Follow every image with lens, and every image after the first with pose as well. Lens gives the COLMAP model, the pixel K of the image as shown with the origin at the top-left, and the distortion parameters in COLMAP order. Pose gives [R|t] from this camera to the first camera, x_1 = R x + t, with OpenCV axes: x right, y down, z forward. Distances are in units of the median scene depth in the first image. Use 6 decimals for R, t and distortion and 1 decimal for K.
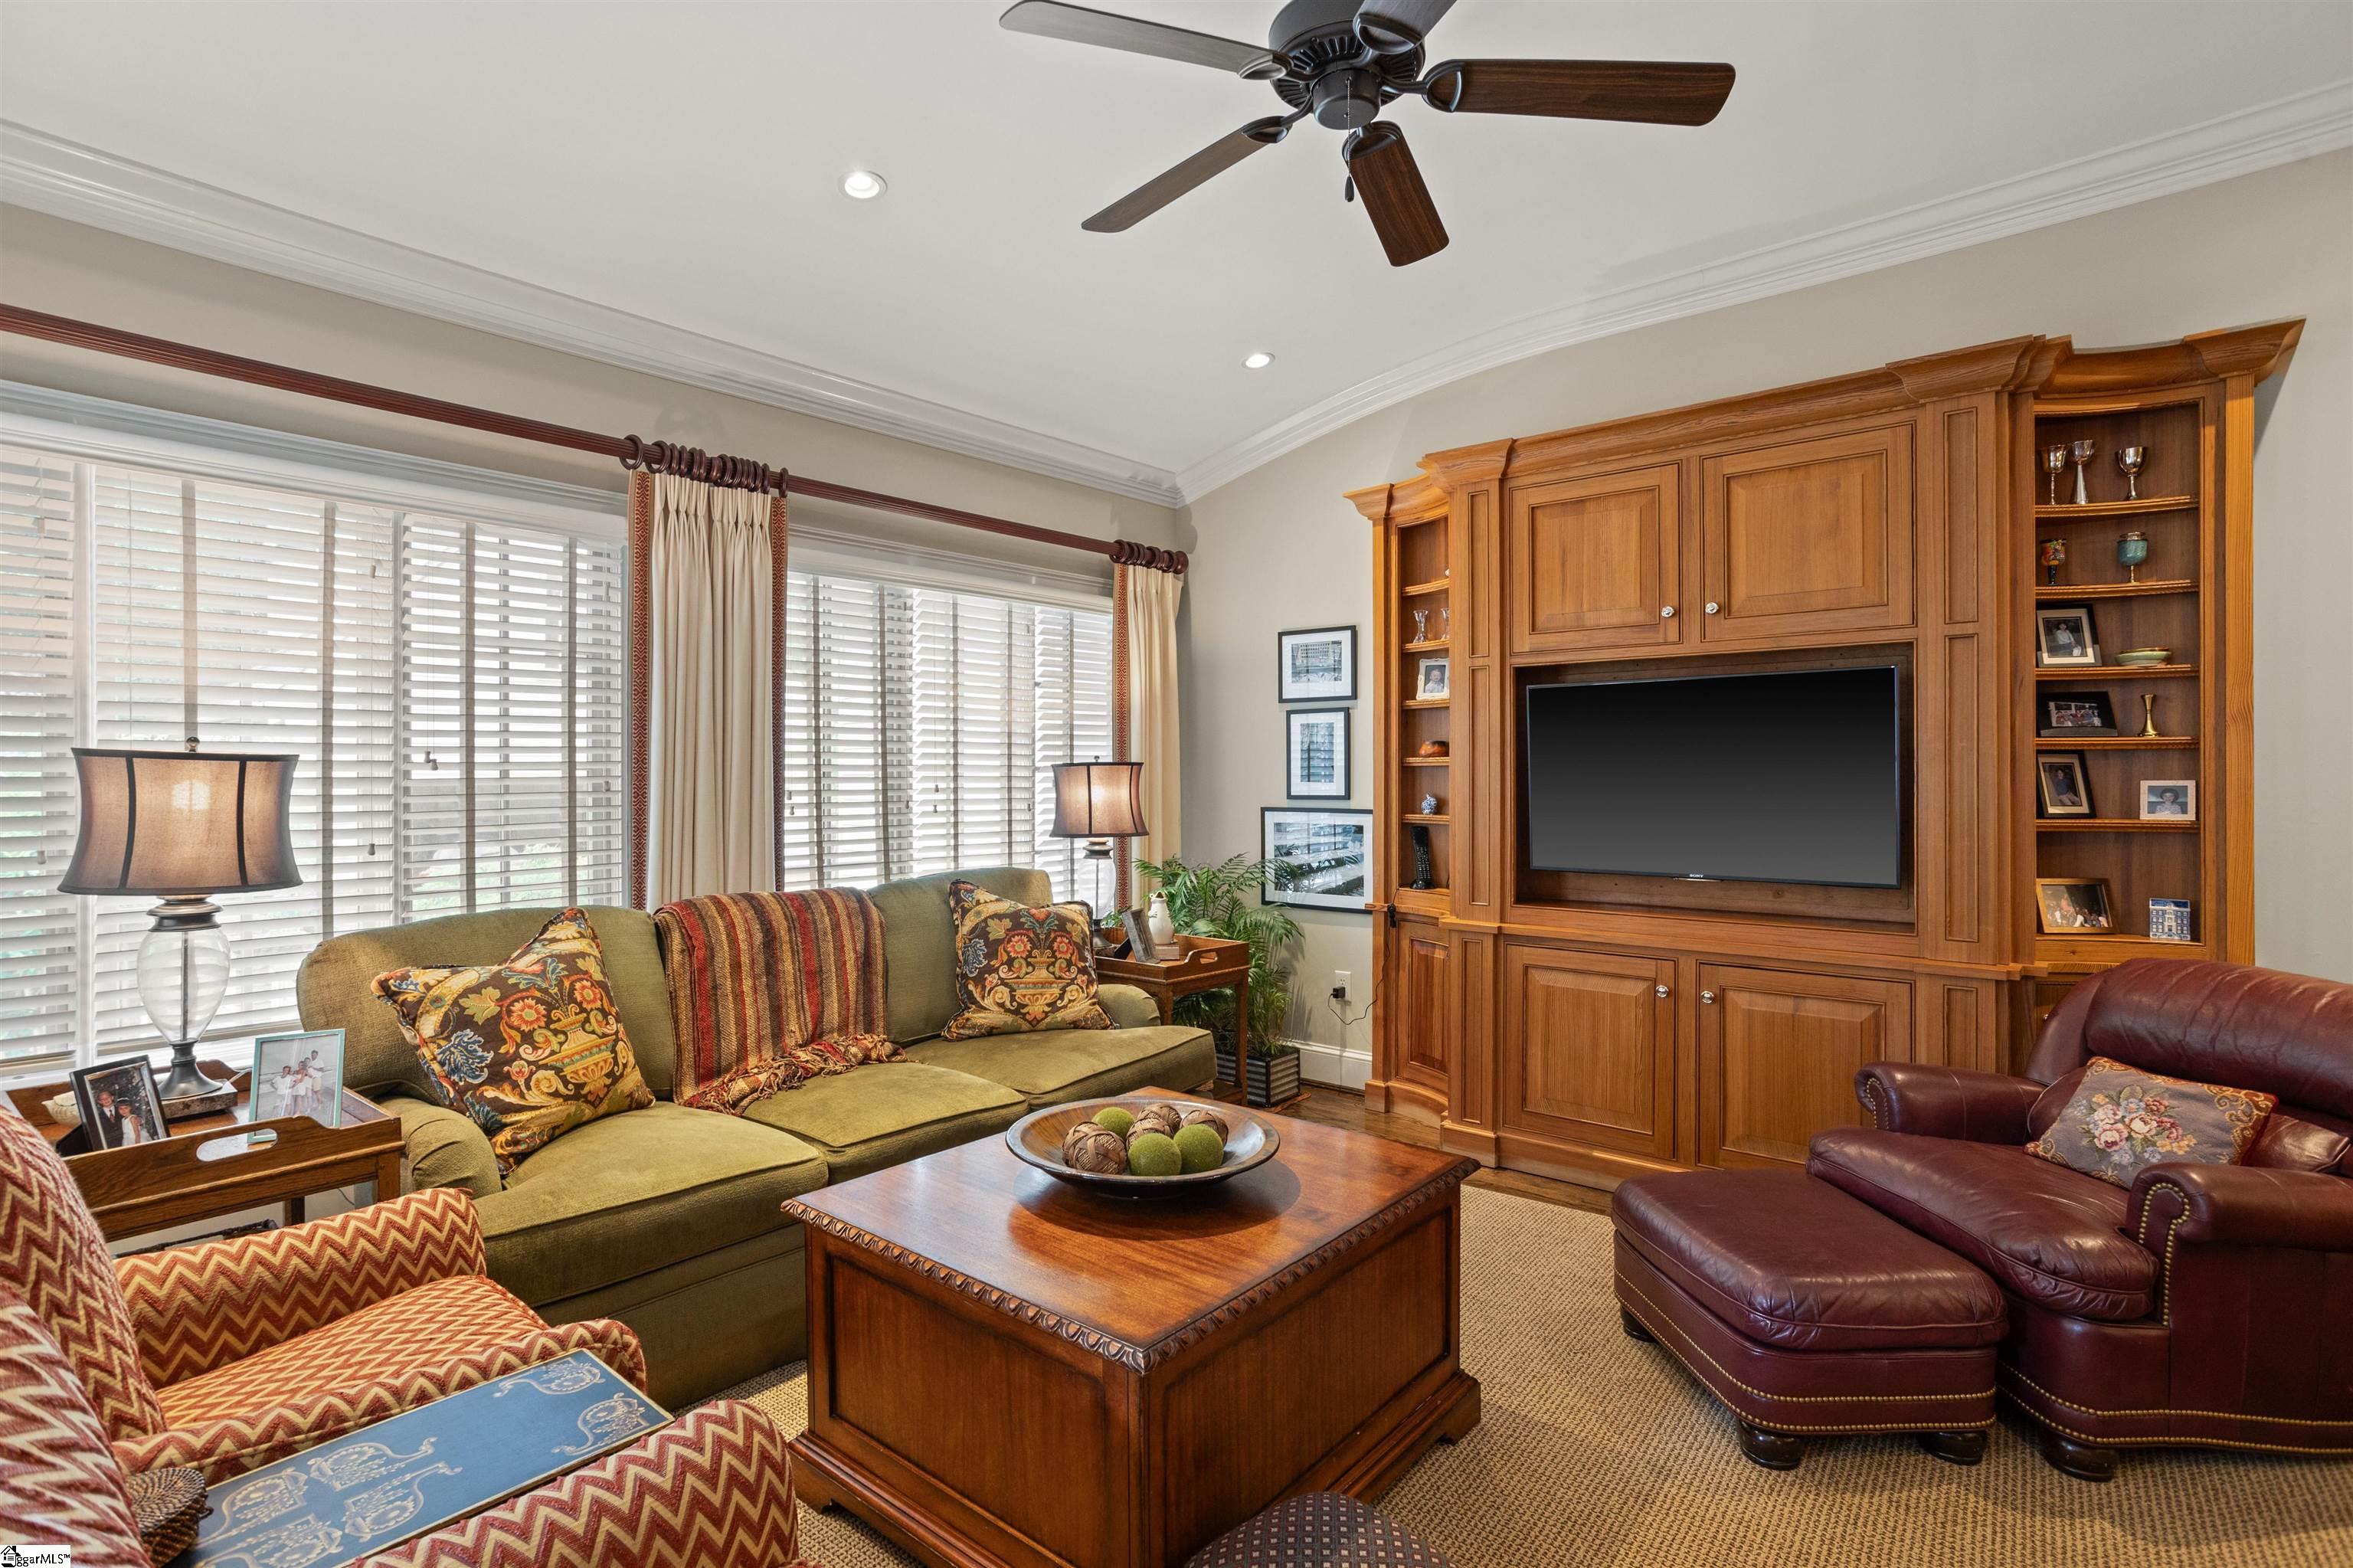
lens RADIAL K [[1136.0, 0, 1168.7], [0, 1136.0, 778.1], [0, 0, 1]] dist [-0.001380, 0.002048]
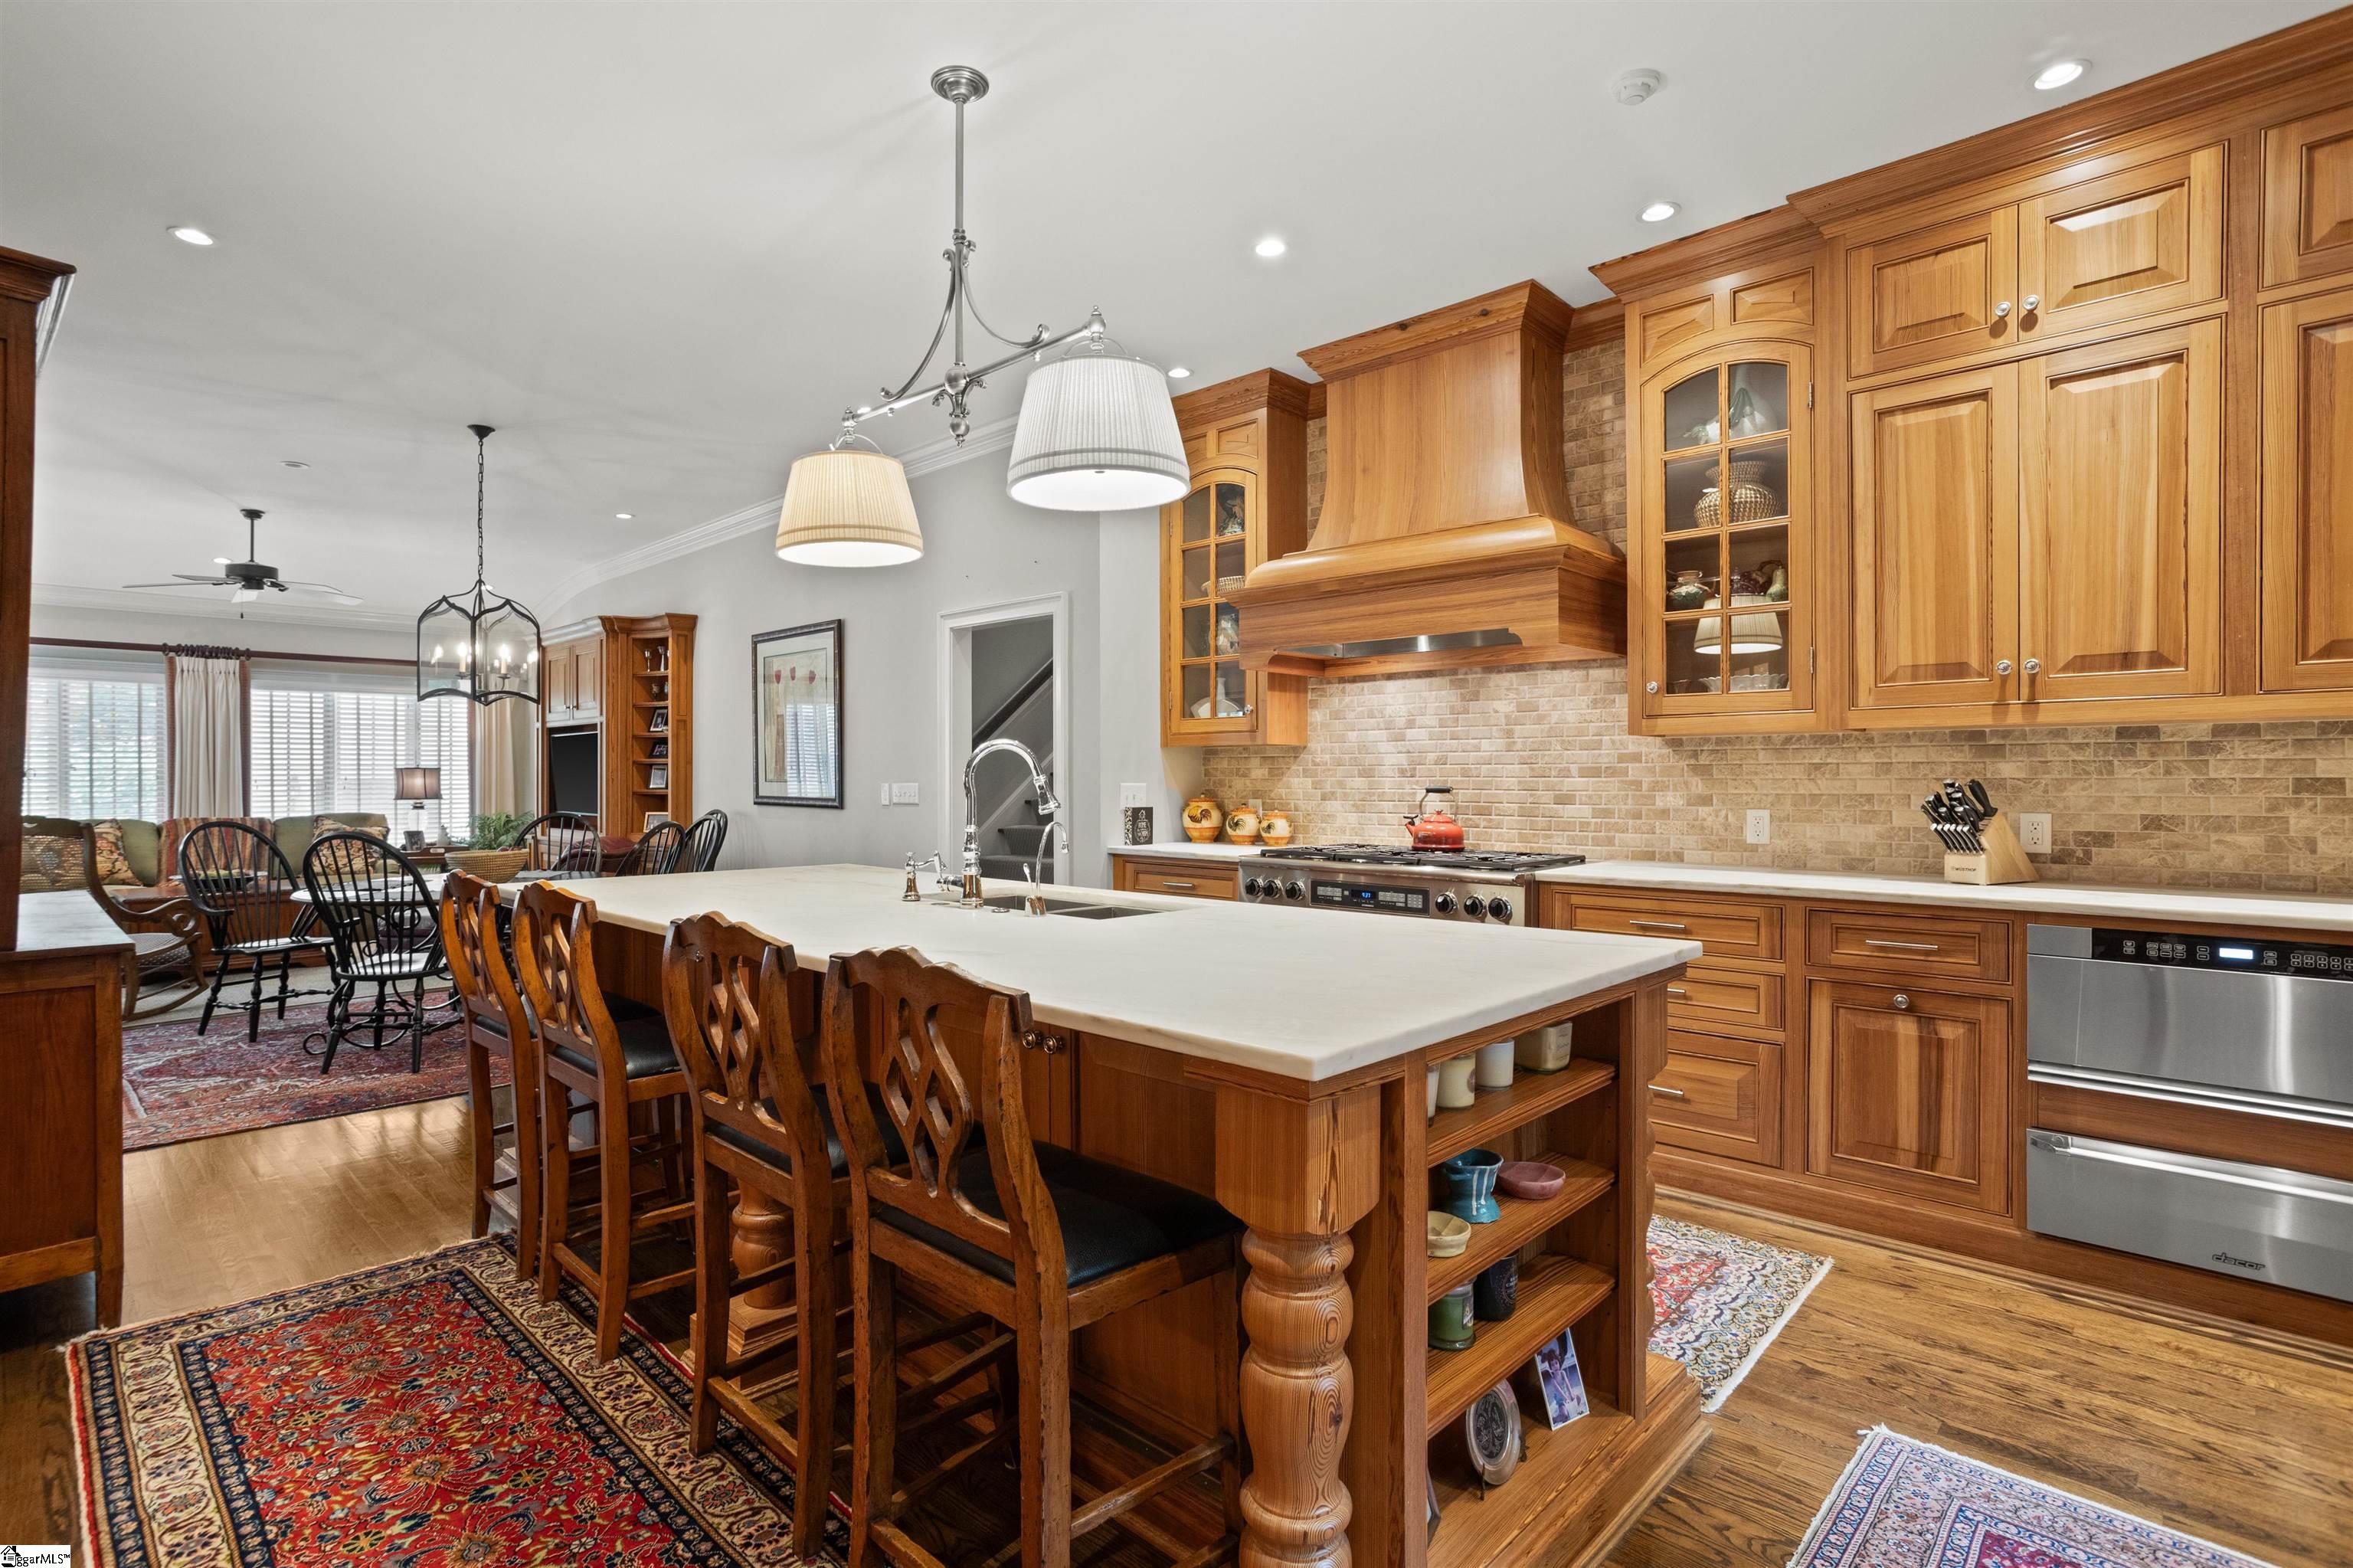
lens RADIAL K [[1136.0, 0, 1179.5], [0, 1136.0, 781.3], [0, 0, 1]] dist [-0.001380, 0.002048]
pose [[0.998065, -0.000230, -0.062185, 1.886247], [0.000394, 0.999996, 0.002622, 0.009414], [0.062184, -0.002642, 0.998061, -1.369249]]
